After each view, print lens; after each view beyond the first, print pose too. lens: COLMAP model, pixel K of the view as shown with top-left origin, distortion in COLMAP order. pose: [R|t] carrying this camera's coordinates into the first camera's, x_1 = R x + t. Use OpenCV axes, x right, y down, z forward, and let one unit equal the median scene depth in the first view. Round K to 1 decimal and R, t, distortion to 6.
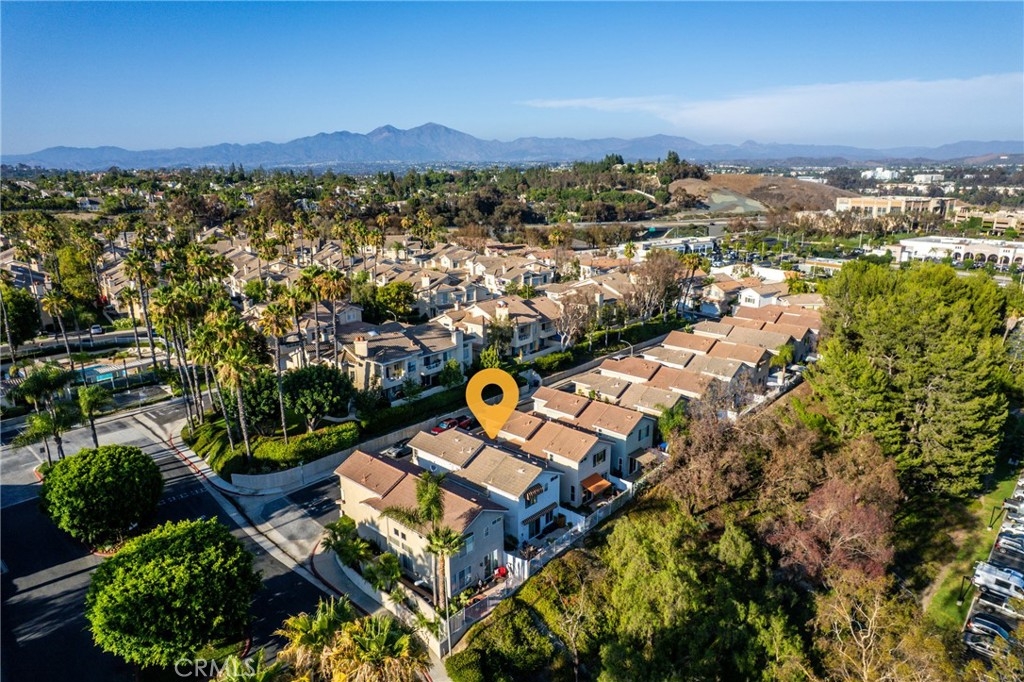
lens RADIAL K [[650.8, 0, 512.0], [0, 650.8, 341.0], [0, 0, 1]] dist [-0.079182, 0.065751]
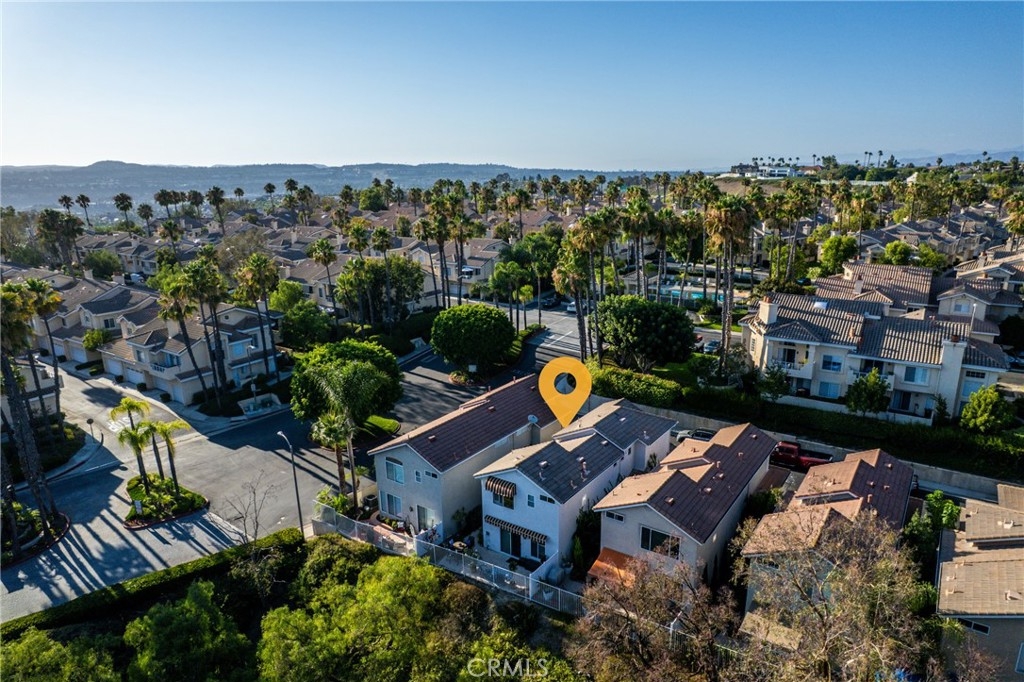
lens RADIAL K [[650.8, 0, 512.0], [0, 650.8, 341.0], [0, 0, 1]] dist [-0.079182, 0.065751]
pose [[0.127667, 0.258185, -0.957623, 0.582393], [-0.244440, 0.943932, 0.221906, -0.066028], [0.961223, 0.205751, 0.183620, 0.741554]]
